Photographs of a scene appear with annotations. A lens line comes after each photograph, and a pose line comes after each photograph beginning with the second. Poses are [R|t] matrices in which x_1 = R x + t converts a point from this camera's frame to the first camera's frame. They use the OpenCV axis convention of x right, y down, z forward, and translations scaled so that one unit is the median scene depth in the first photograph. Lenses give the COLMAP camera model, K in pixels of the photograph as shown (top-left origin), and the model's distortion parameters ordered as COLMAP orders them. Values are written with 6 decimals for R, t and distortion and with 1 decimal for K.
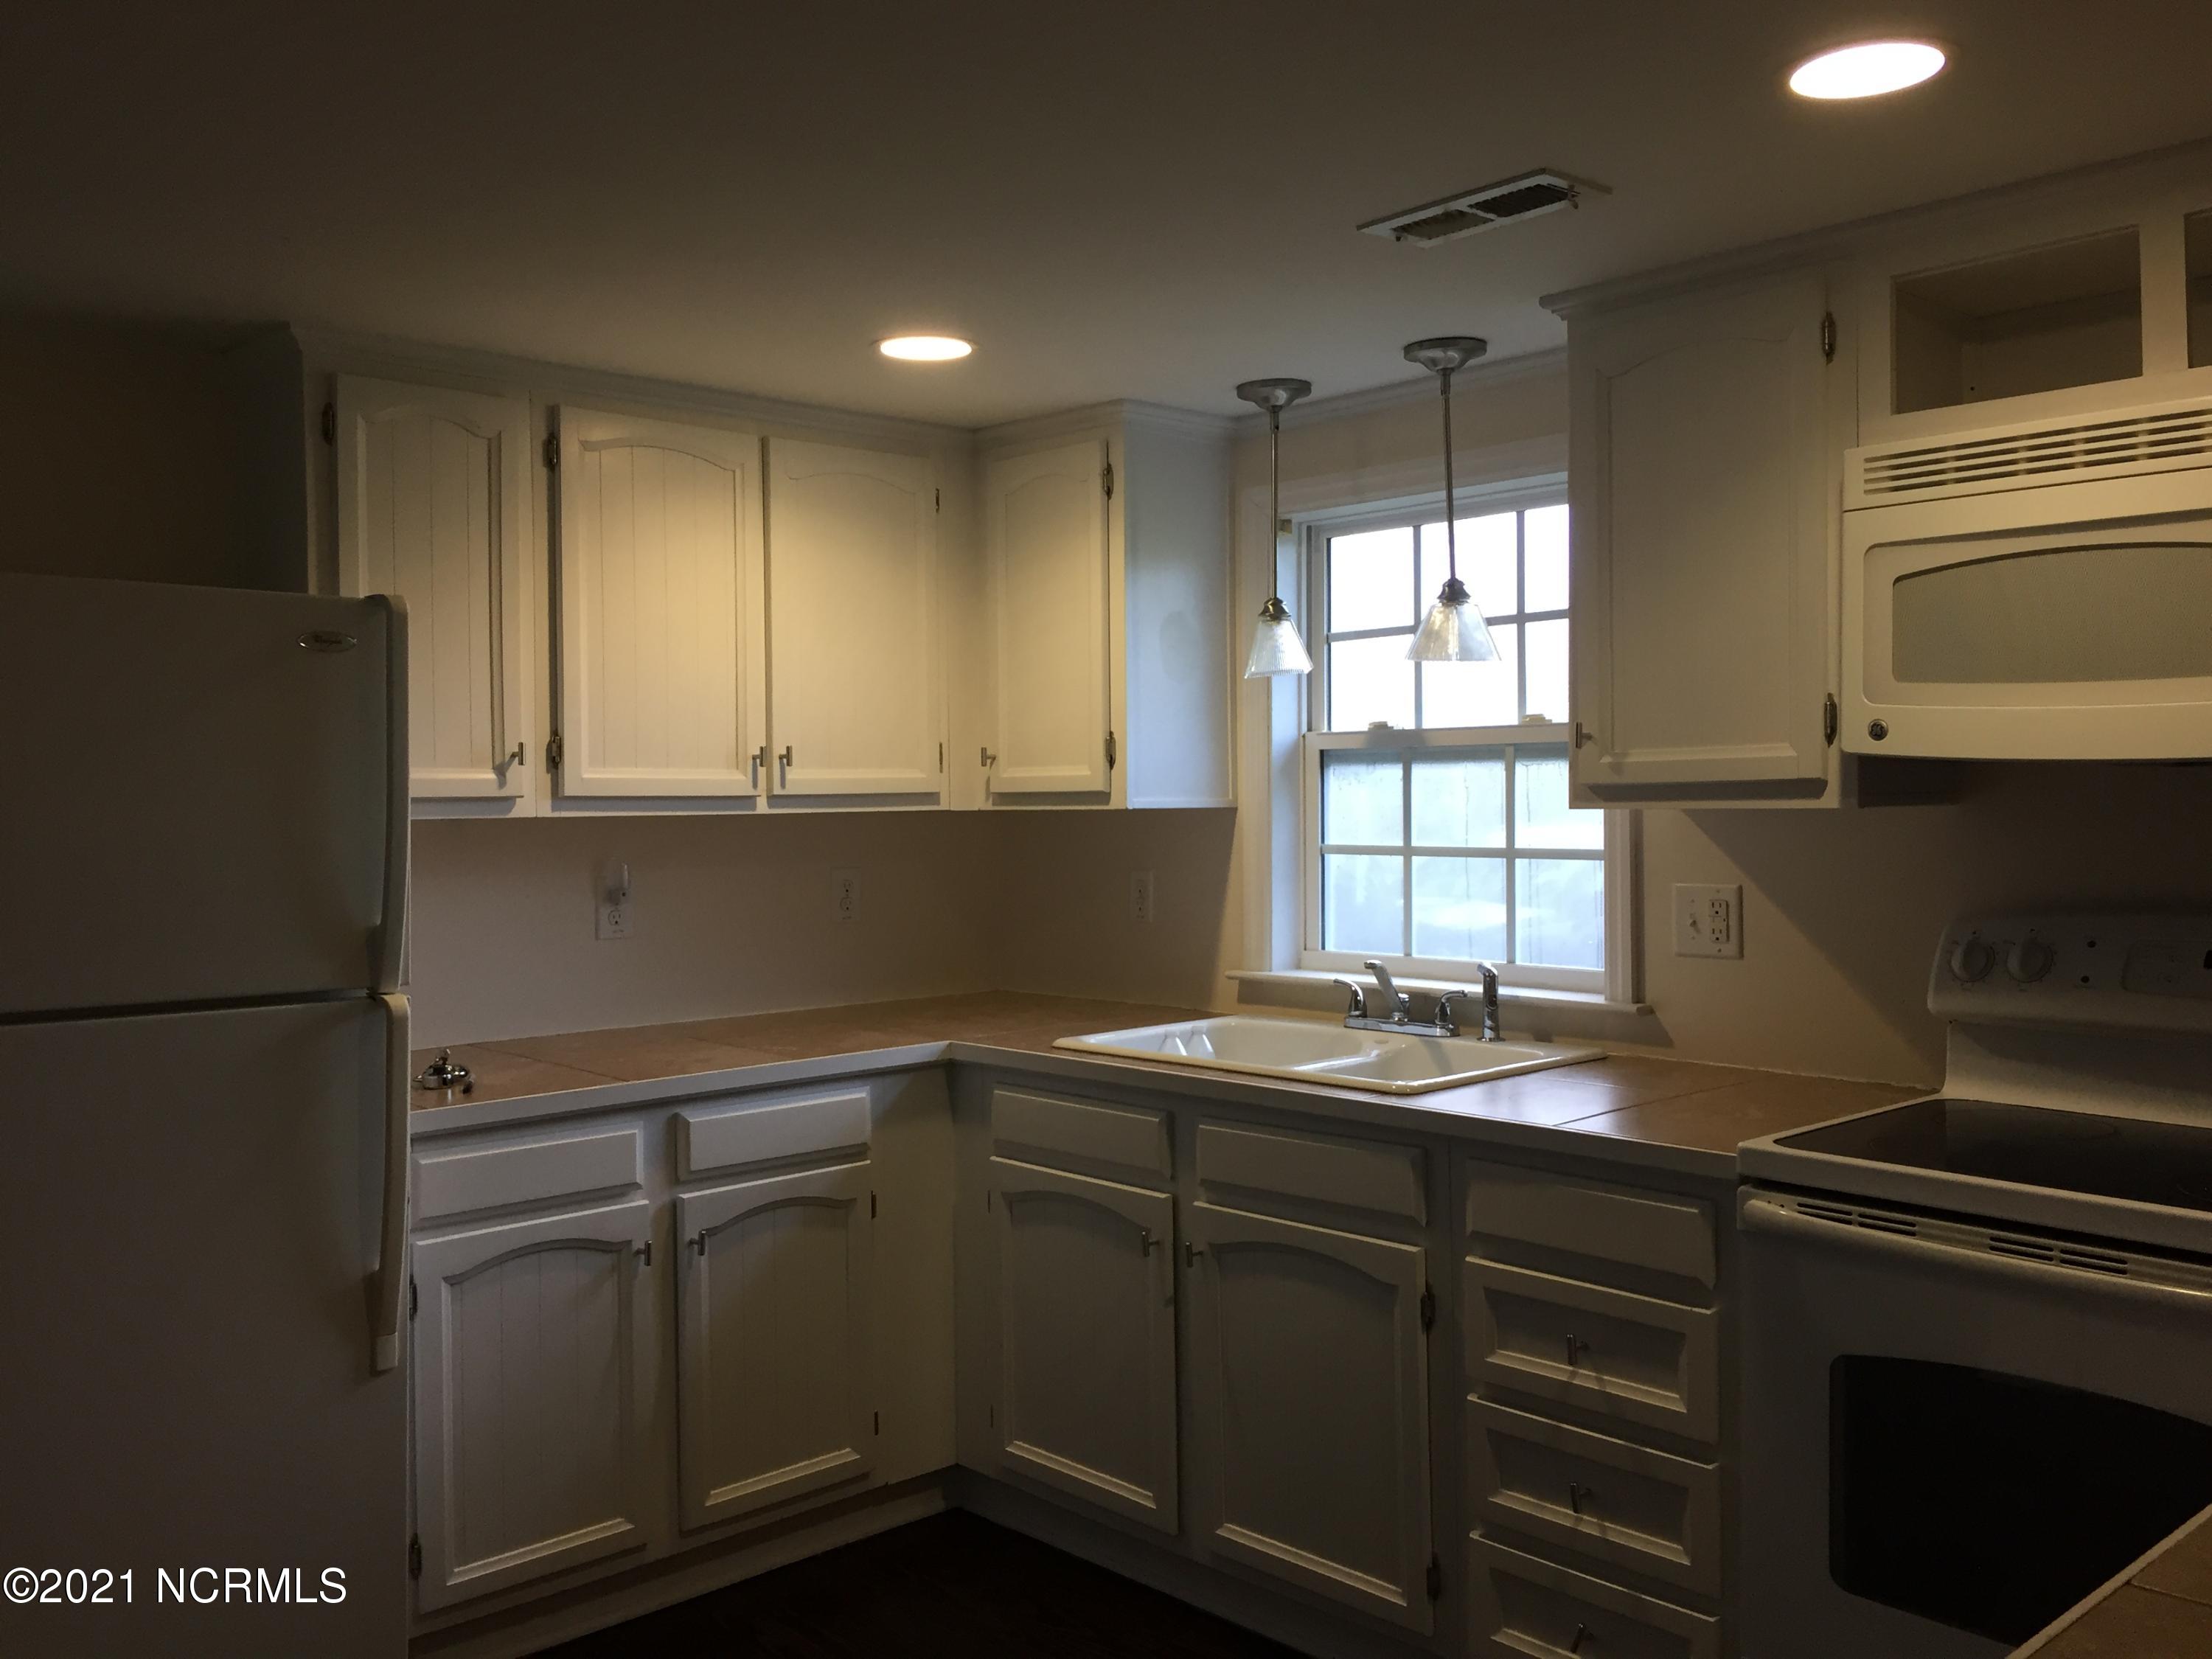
lens RADIAL K [[1906.5, 0, 1106.0], [0, 1906.5, 829.5], [0, 0, 1]] dist [0.095145, 0.000050]
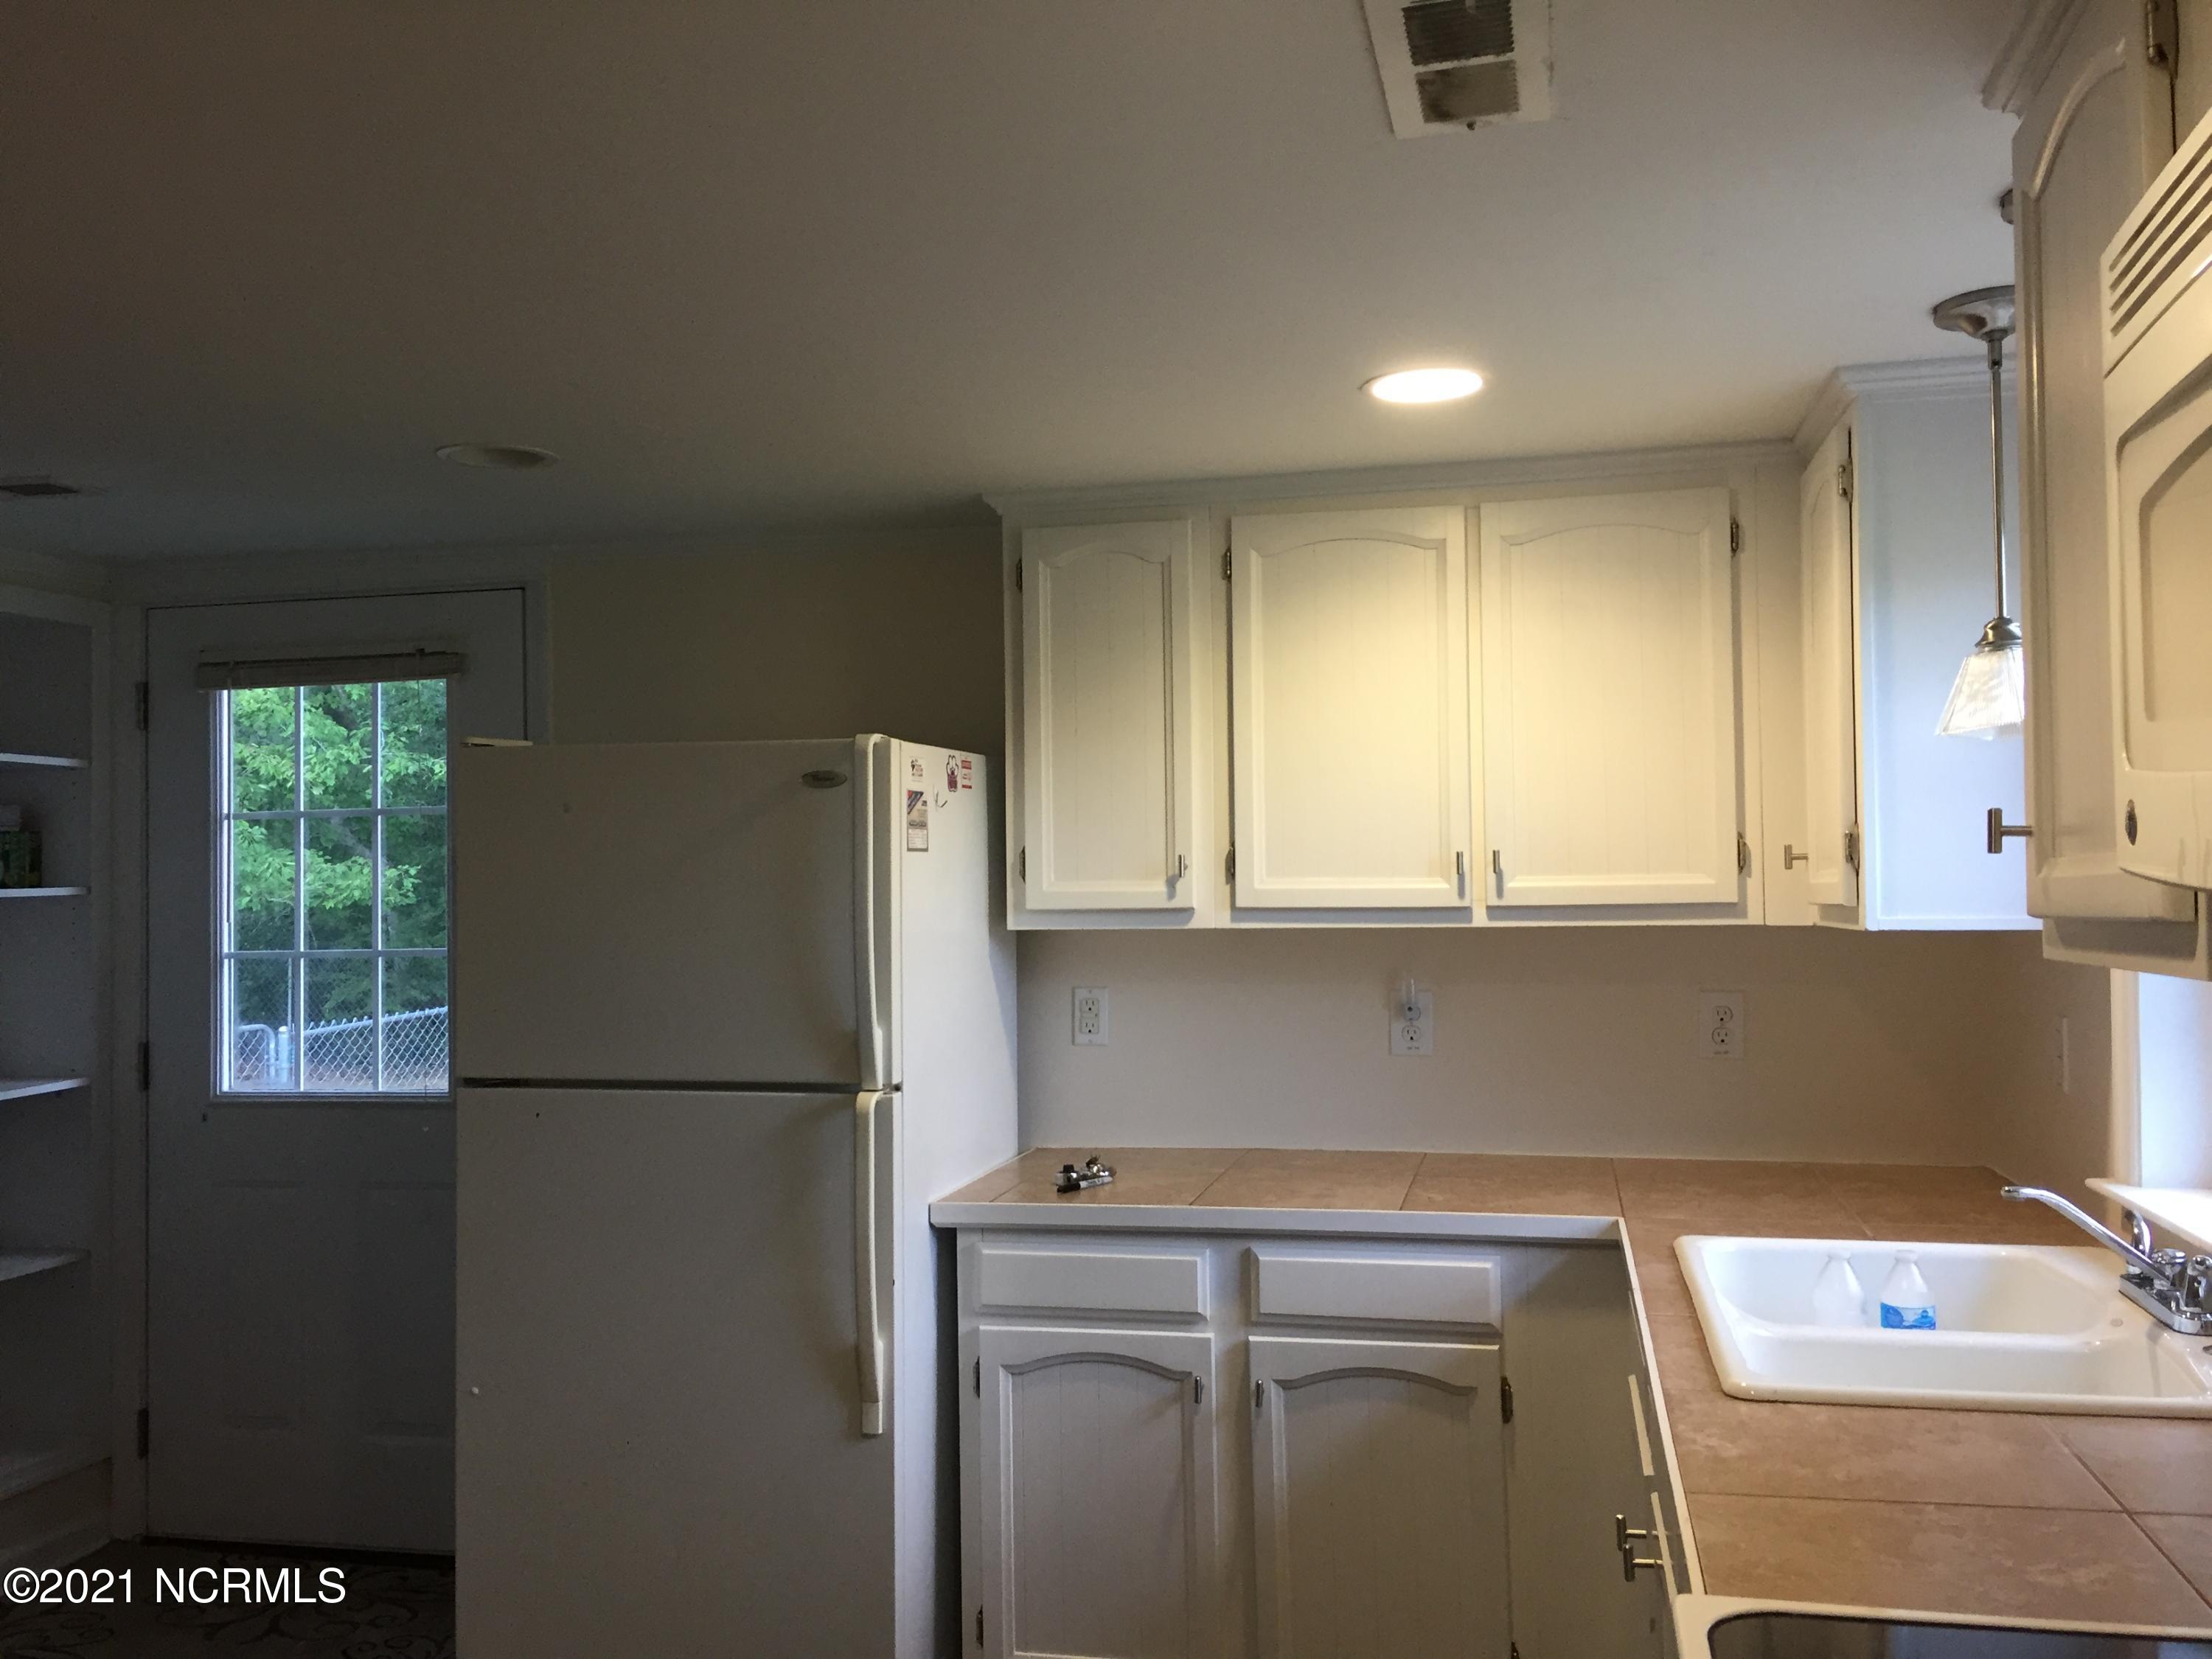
lens RADIAL K [[1908.0, 0, 1106.0], [0, 1908.0, 829.5], [0, 0, 1]] dist [0.060006, 0.003651]
pose [[0.560968, -0.022698, -0.827527, 0.492271], [-0.010200, 0.999359, -0.034326, -0.022893], [0.827775, 0.027697, 0.560376, 0.392044]]
